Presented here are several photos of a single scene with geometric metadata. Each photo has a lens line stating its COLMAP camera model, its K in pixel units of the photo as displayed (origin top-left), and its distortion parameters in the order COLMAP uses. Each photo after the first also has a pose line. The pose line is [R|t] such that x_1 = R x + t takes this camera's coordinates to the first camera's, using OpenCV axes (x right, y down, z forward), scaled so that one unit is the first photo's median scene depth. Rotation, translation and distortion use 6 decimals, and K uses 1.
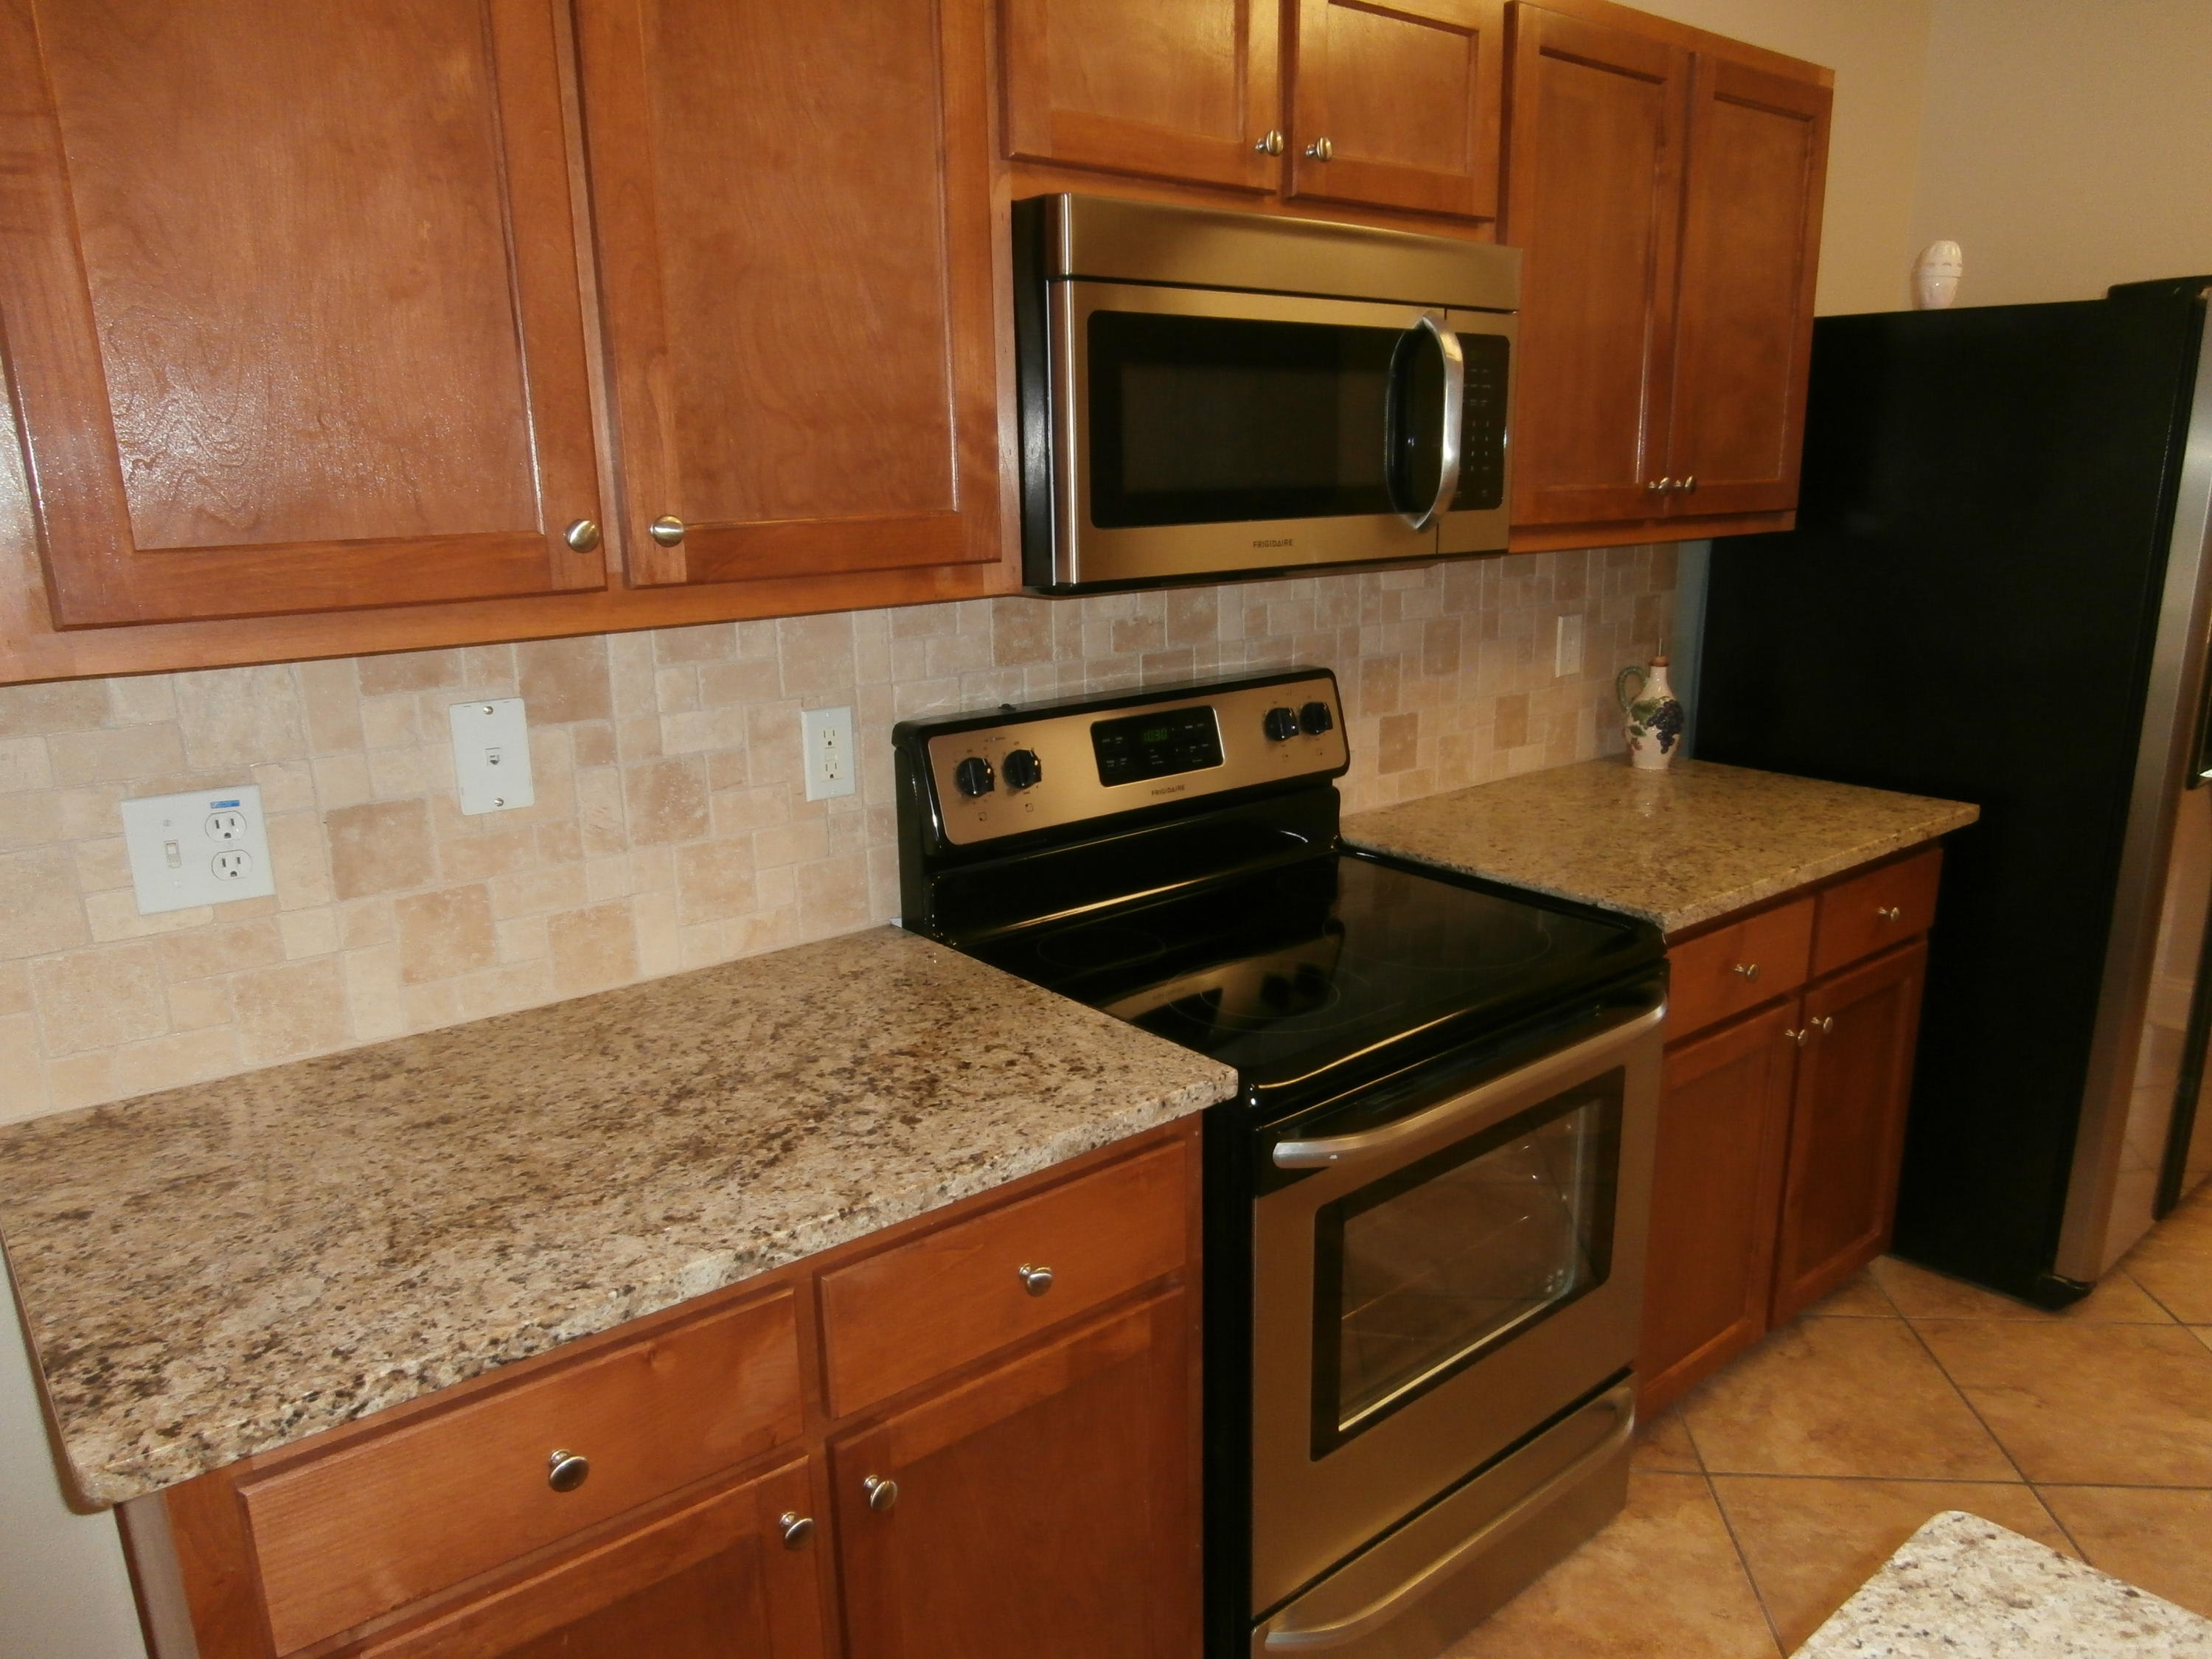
lens RADIAL K [[1550.4, 0, 1083.1], [0, 1550.4, 833.9], [0, 0, 1]] dist [-0.022115, 0.002221]
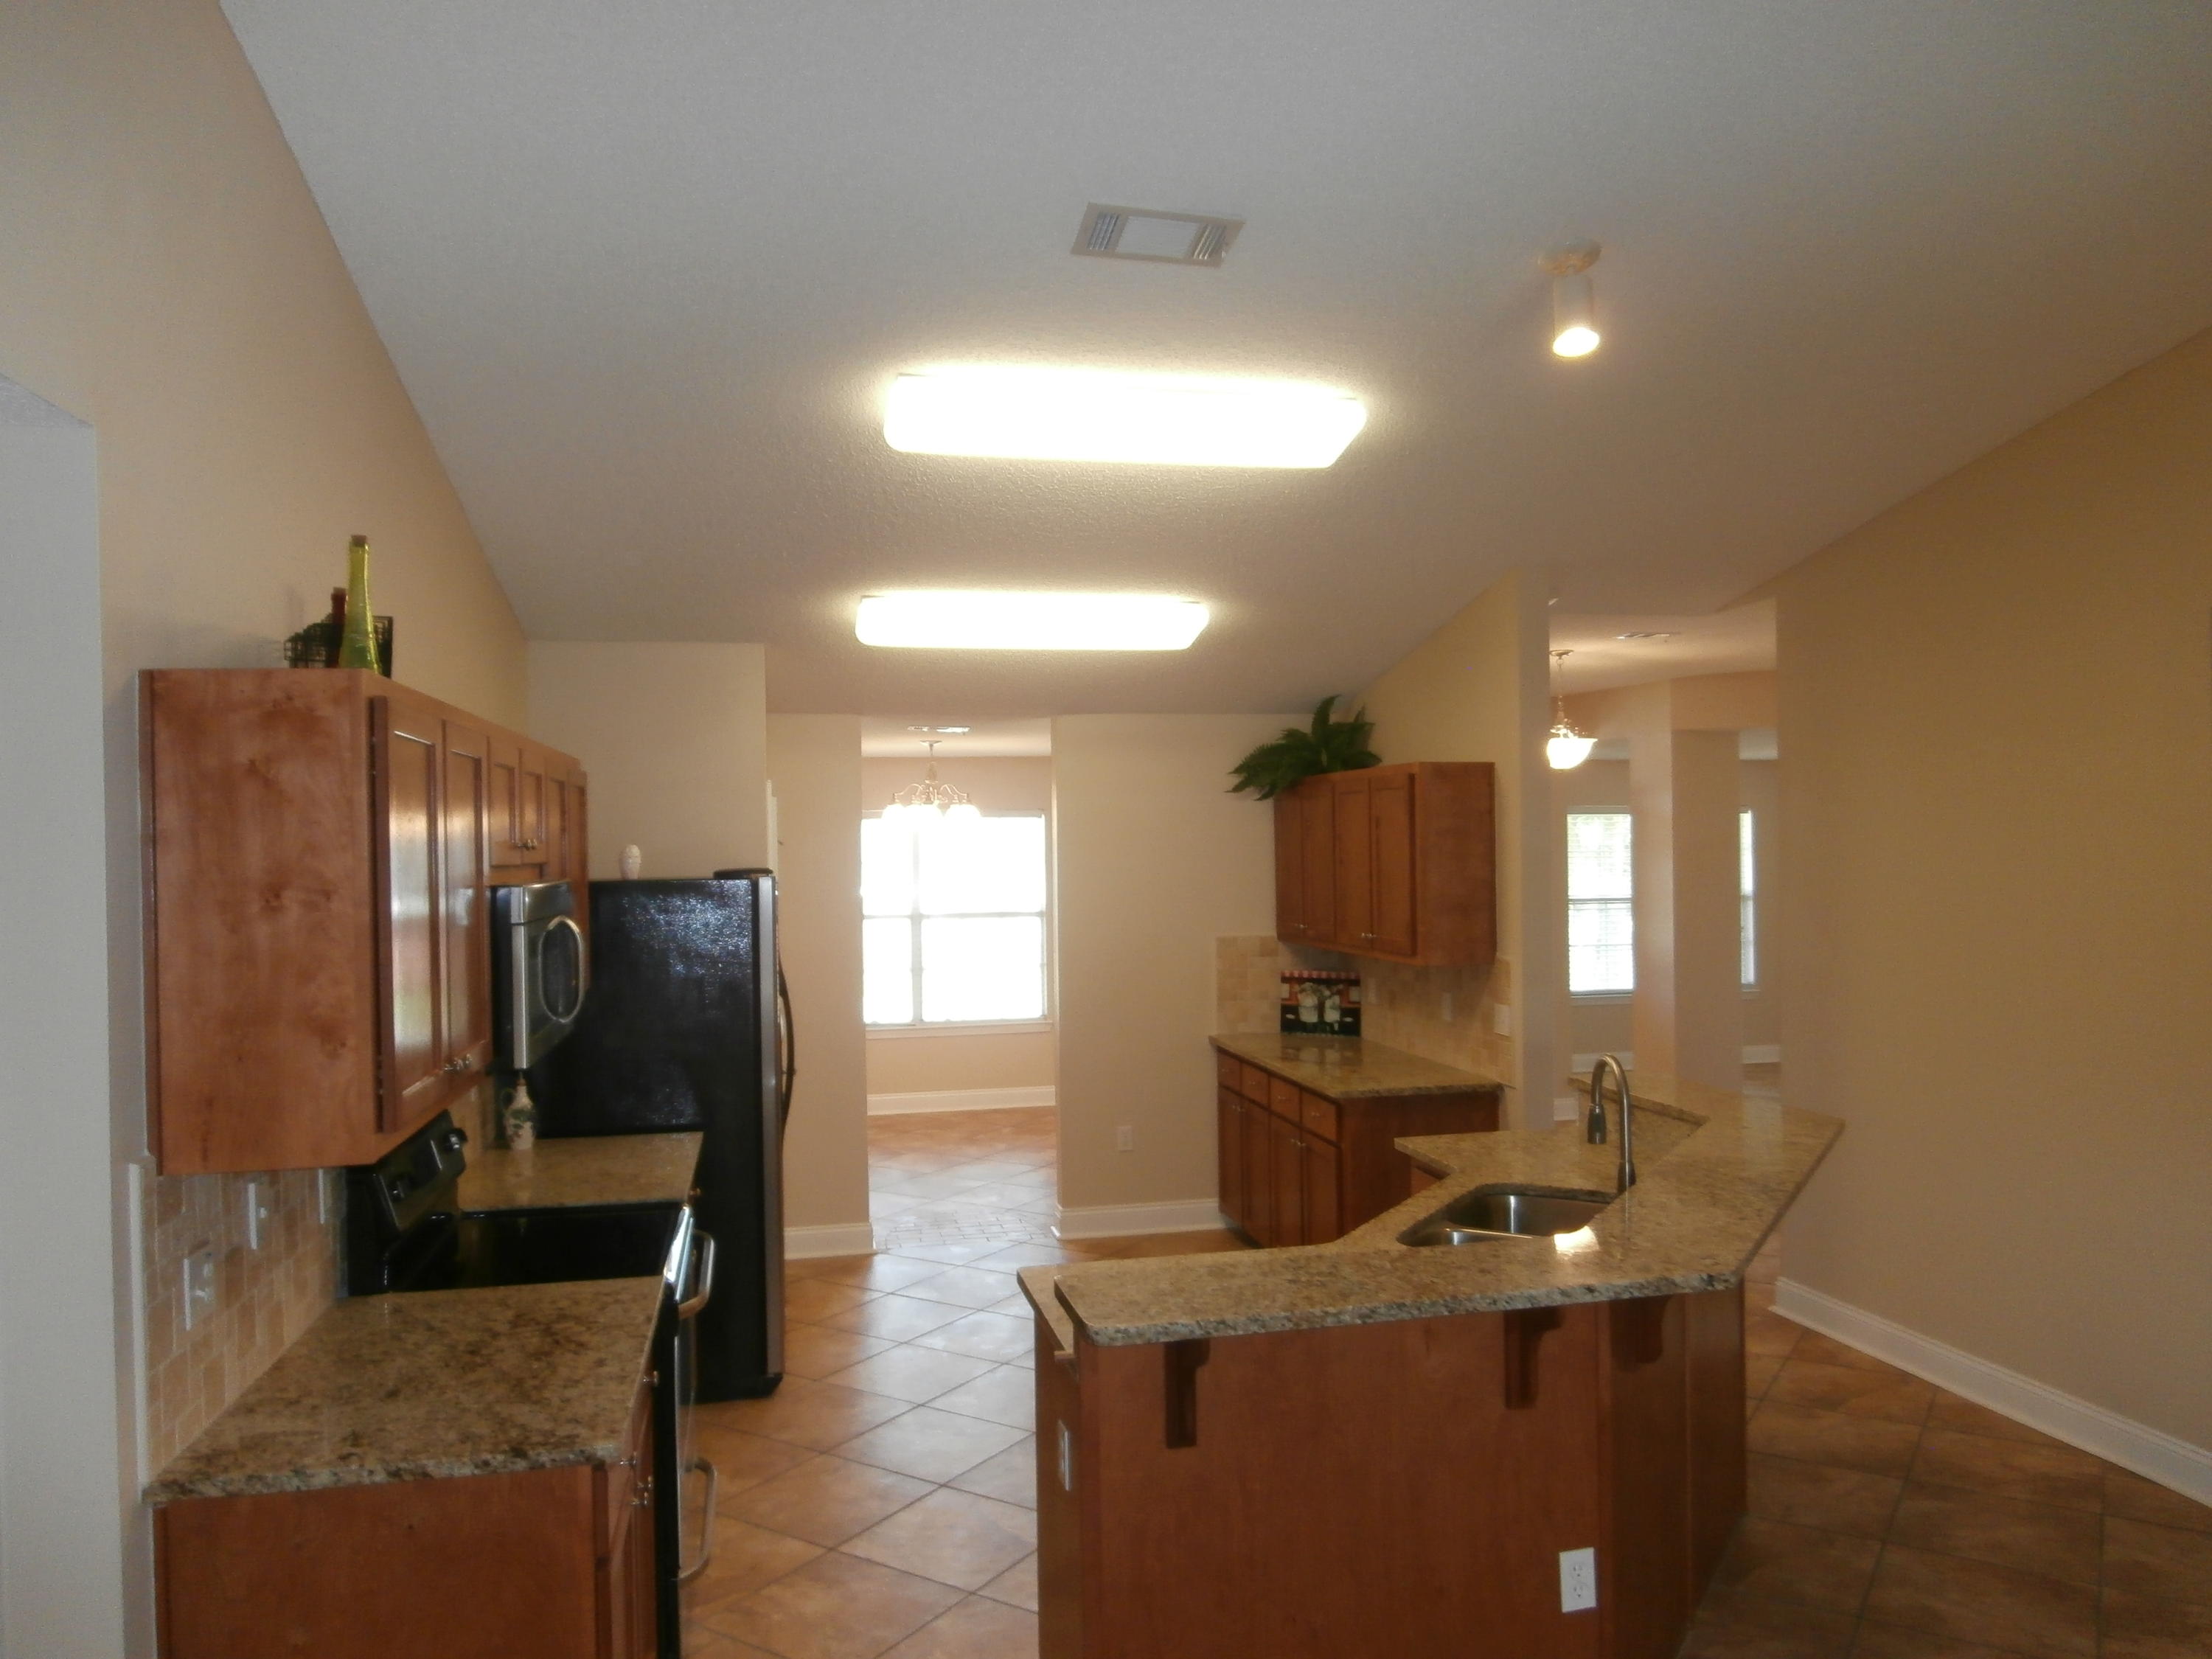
lens RADIAL K [[1545.0, 0, 1112.0], [0, 1545.0, 840.7], [0, 0, 1]] dist [-0.023627, 0.000957]
pose [[0.449935, 0.016708, 0.892905, -1.260271], [0.219251, 0.967159, -0.128578, -0.017879], [-0.865729, 0.253623, 0.431496, -0.507864]]
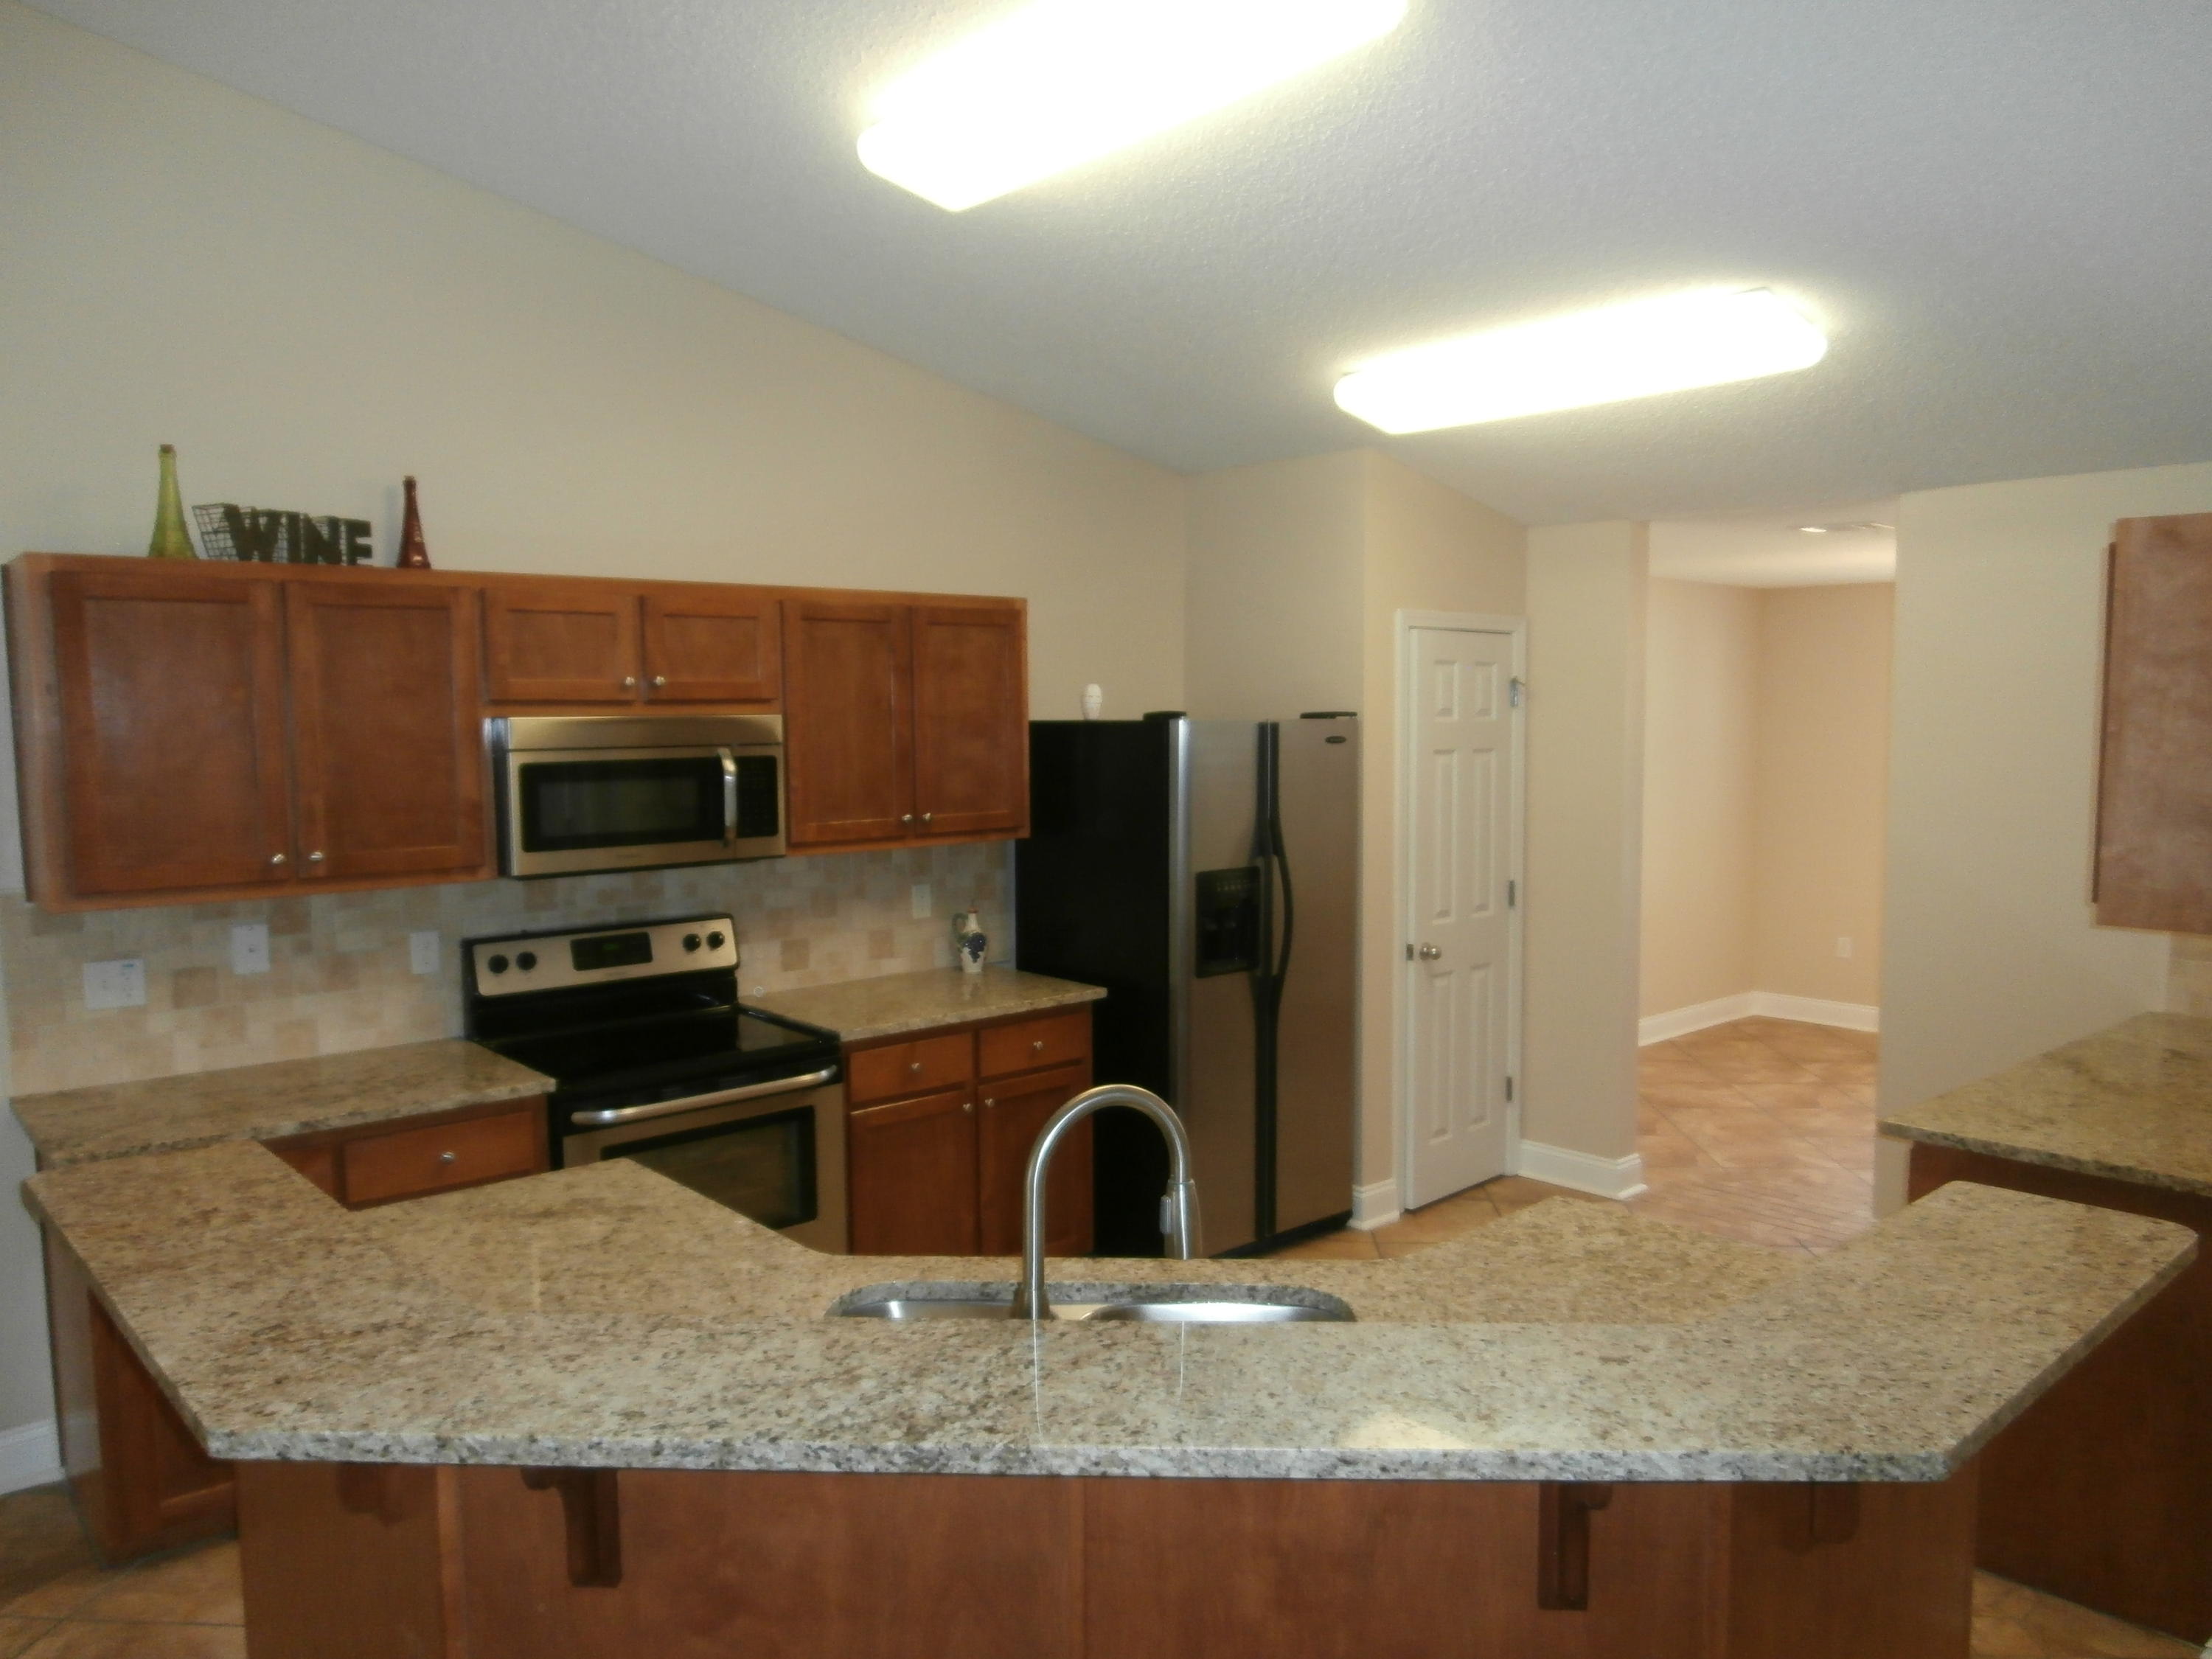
lens RADIAL K [[1545.0, 0, 1112.0], [0, 1545.0, 840.7], [0, 0, 1]] dist [-0.023627, 0.000957]
pose [[0.997634, 0.008909, 0.068162, 0.626378], [0.001587, 0.988315, -0.152417, 0.118942], [-0.068723, 0.152164, 0.985963, -1.151410]]
